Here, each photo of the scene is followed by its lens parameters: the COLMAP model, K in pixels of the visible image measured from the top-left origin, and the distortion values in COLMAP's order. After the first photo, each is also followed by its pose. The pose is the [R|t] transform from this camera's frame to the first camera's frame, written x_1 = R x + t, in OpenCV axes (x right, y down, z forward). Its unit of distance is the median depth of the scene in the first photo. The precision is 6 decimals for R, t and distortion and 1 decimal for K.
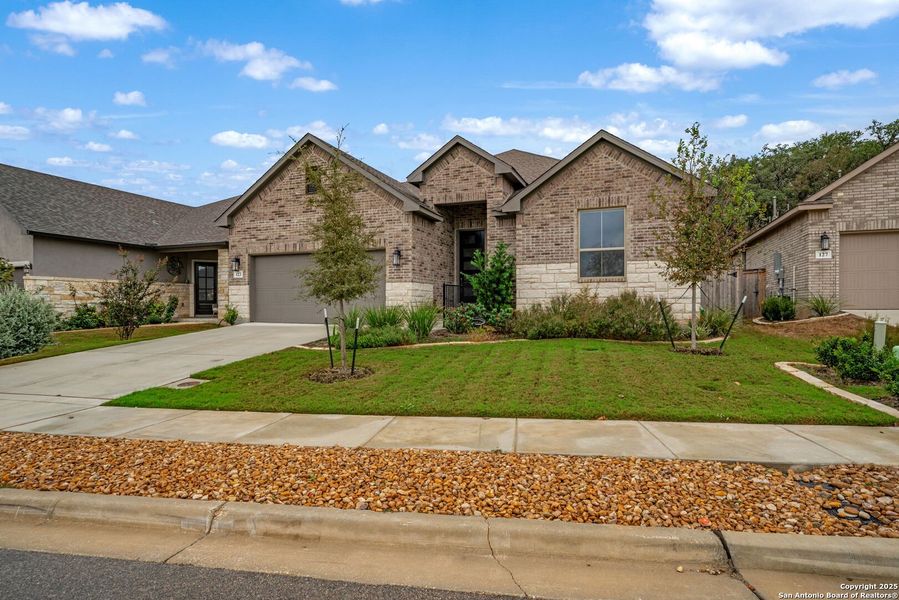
lens RADIAL K [[487.2, 0, 449.5], [0, 487.2, 300.0], [0, 0, 1]] dist [0.002887, 0.001703]
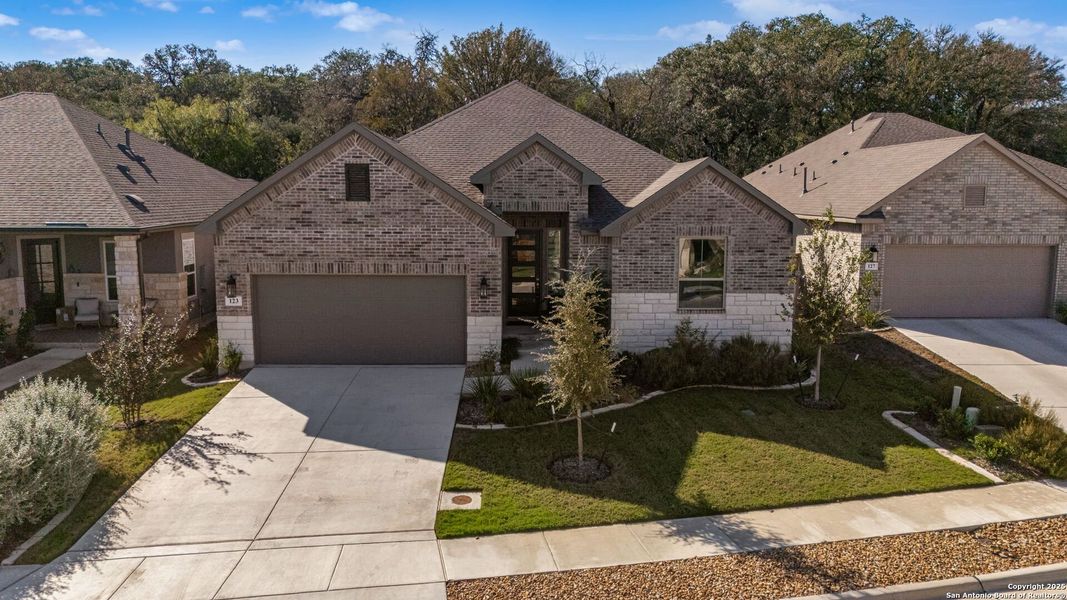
lens RADIAL K [[798.9, 0, 538.3], [0, 798.9, 292.7], [0, 0, 1]] dist [0.125516, -0.181661]
pose [[0.923166, -0.041873, 0.382115, -0.545175], [-0.010870, 0.990808, 0.134835, -0.265218], [-0.384249, -0.128628, 0.914225, -0.304869]]
